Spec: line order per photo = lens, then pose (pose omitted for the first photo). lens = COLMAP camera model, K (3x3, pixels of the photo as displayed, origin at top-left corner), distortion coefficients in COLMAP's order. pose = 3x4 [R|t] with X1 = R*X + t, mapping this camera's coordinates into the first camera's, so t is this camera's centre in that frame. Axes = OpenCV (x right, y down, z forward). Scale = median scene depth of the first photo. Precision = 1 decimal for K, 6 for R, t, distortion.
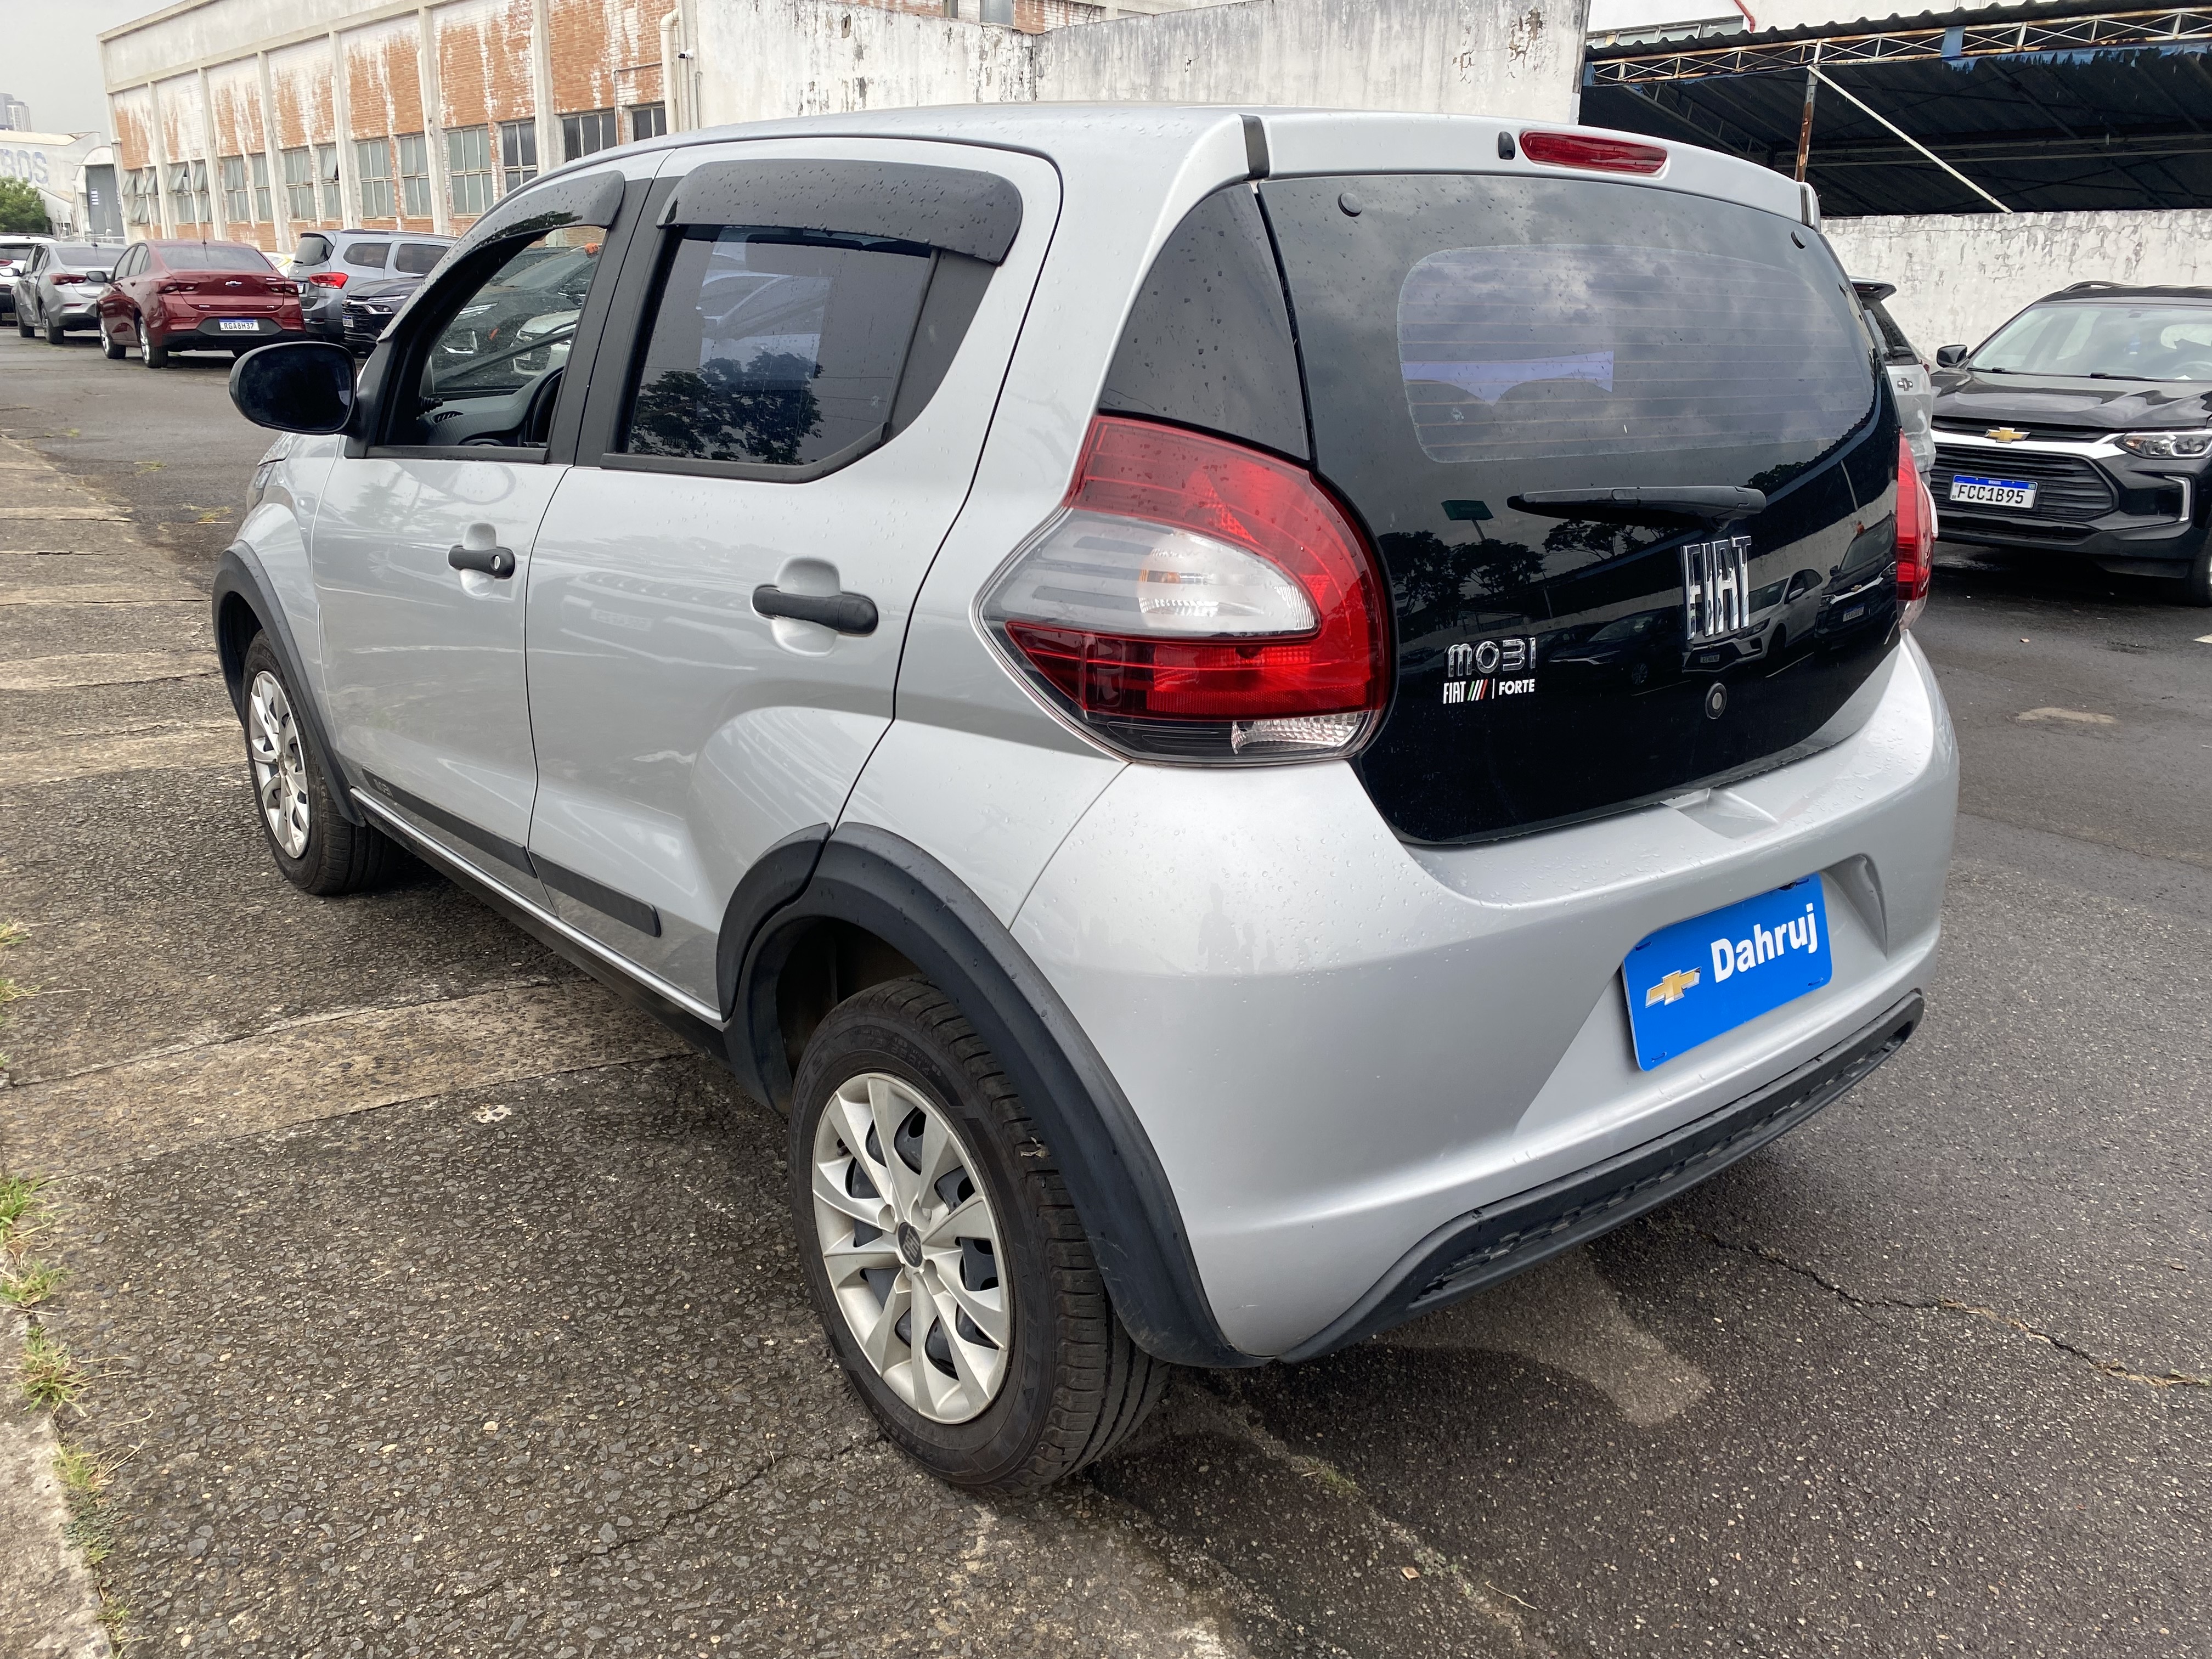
lens RADIAL K [[1719.7, 0, 1114.3], [0, 1719.7, 806.4], [0, 0, 1]] dist [0.072065, -0.221258]
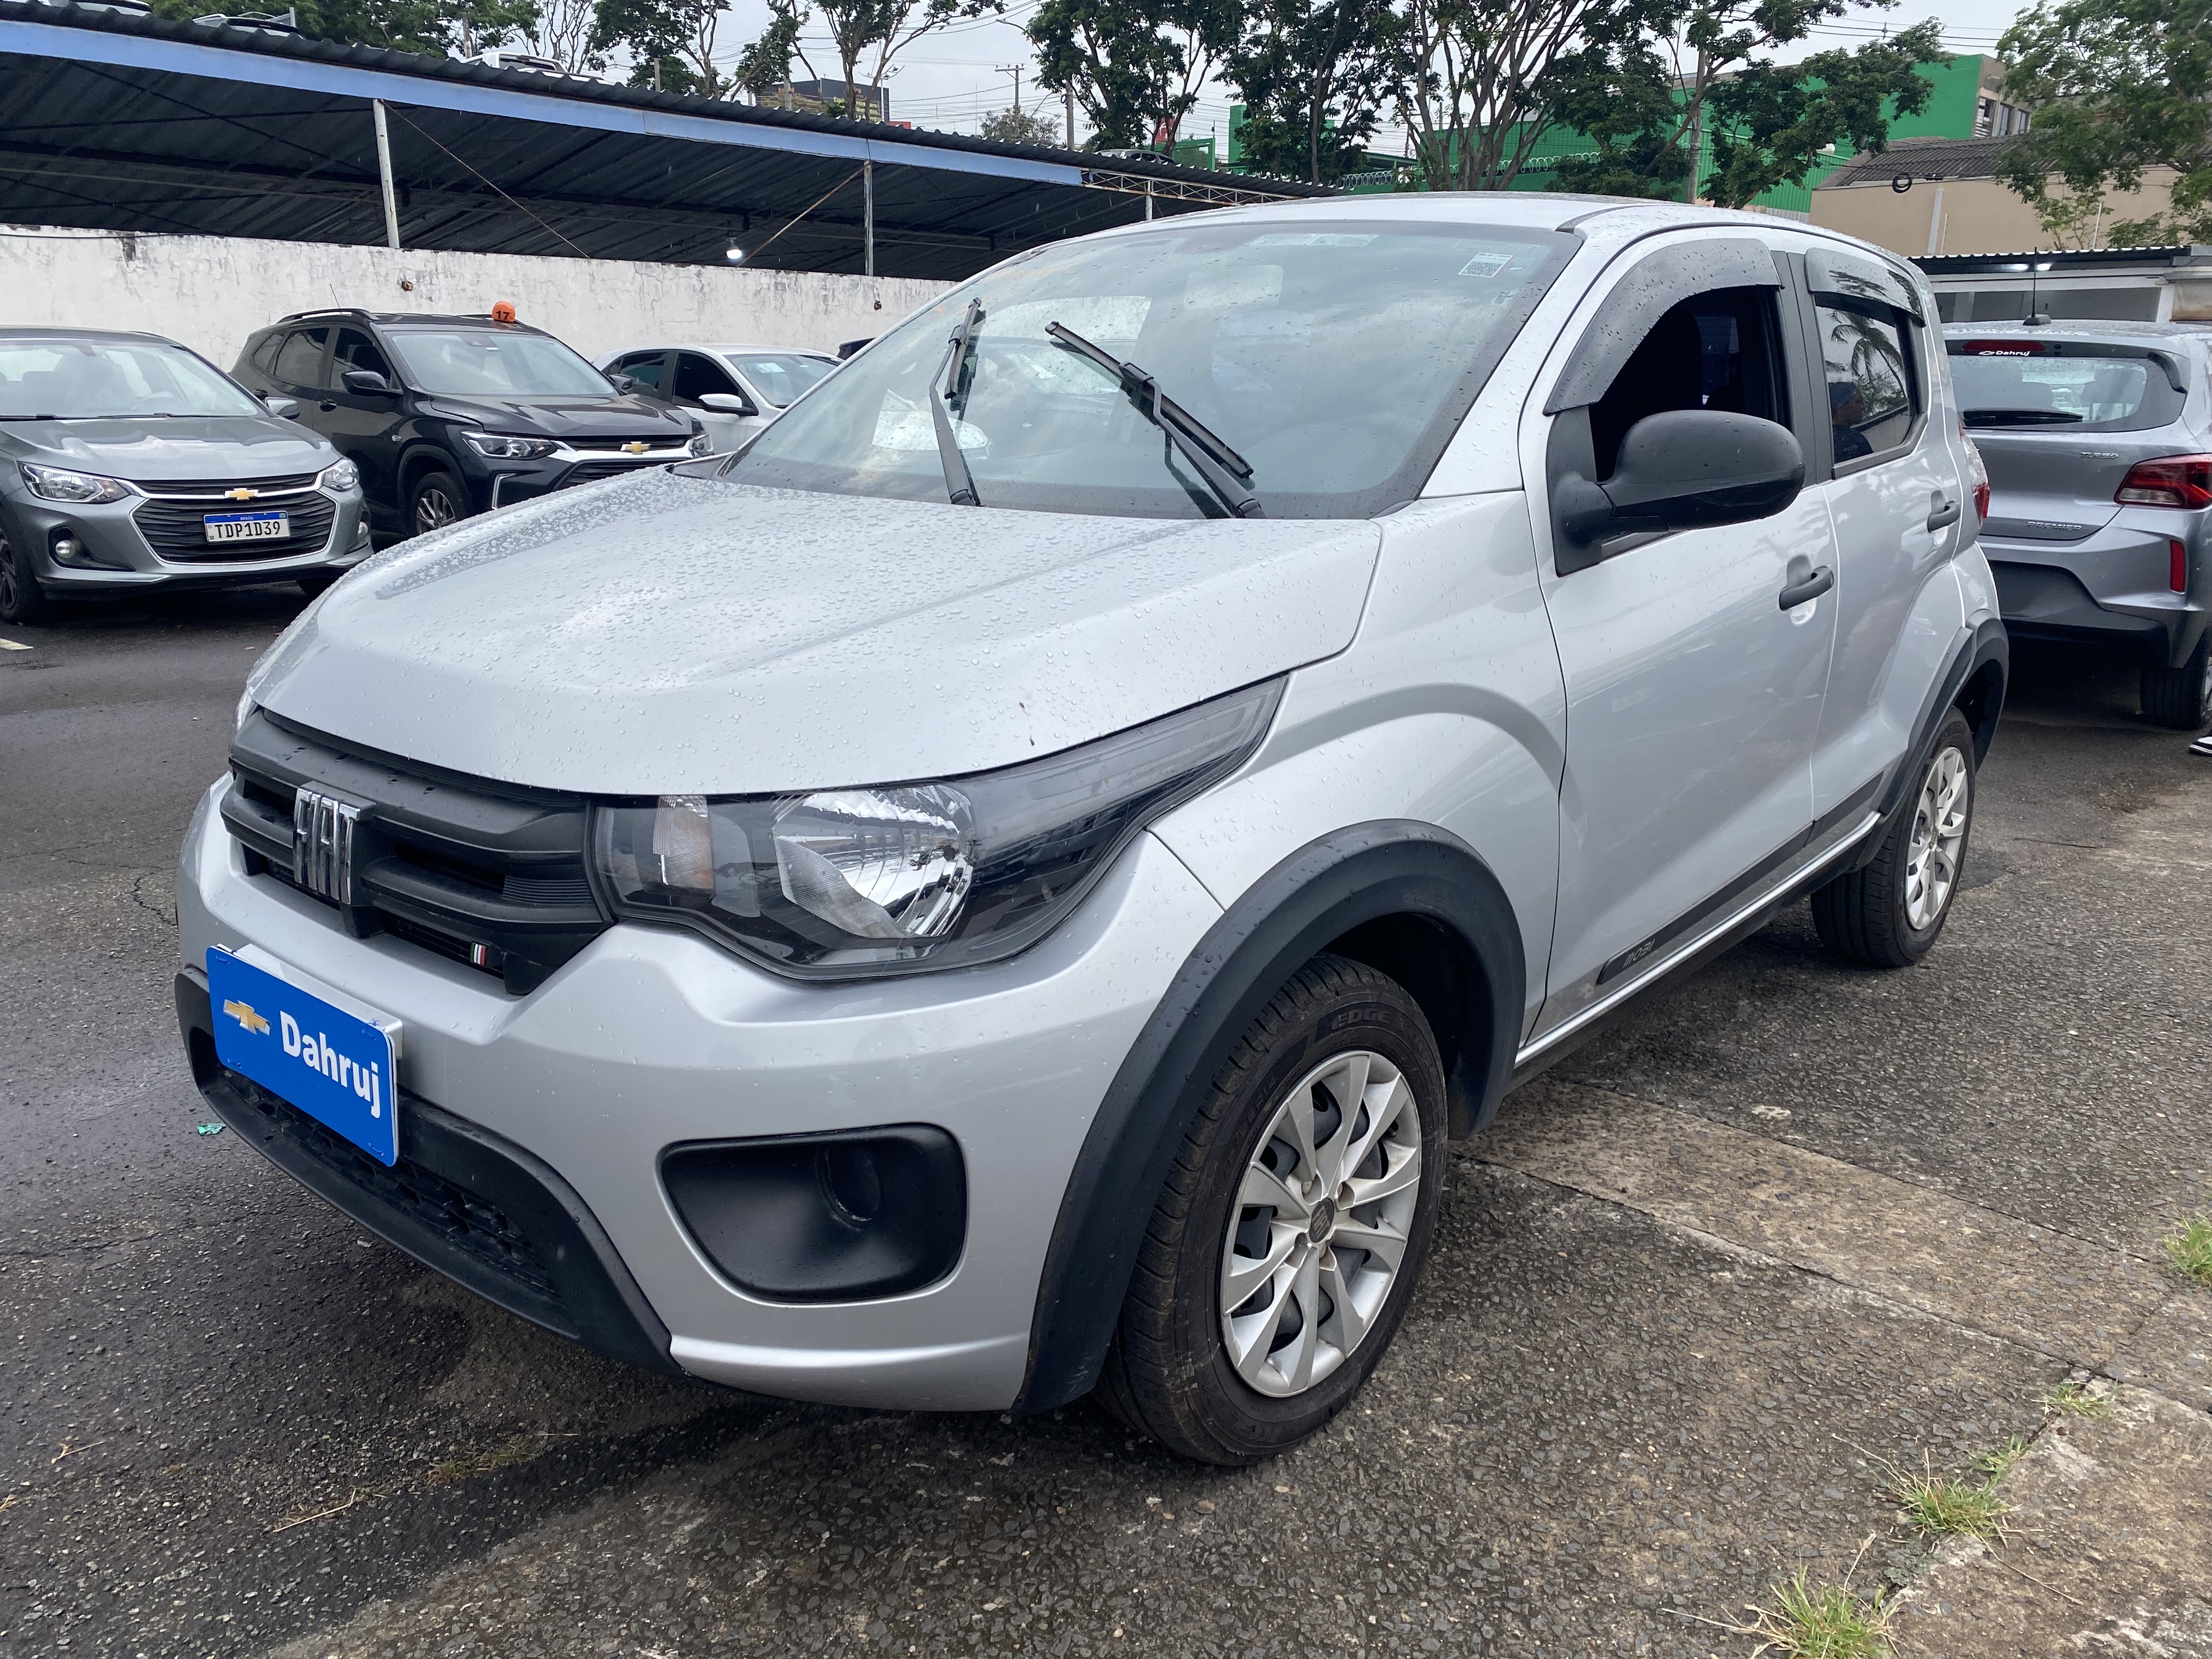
lens RADIAL K [[1719.7, 0, 1114.3], [0, 1719.7, 806.4], [0, 0, 1]] dist [0.072065, -0.221258]
pose [[-0.163052, -0.260216, 0.951684, -0.786626], [0.275573, 0.914191, 0.297178, -0.262828], [-0.947351, 0.310714, -0.077353, 0.882802]]
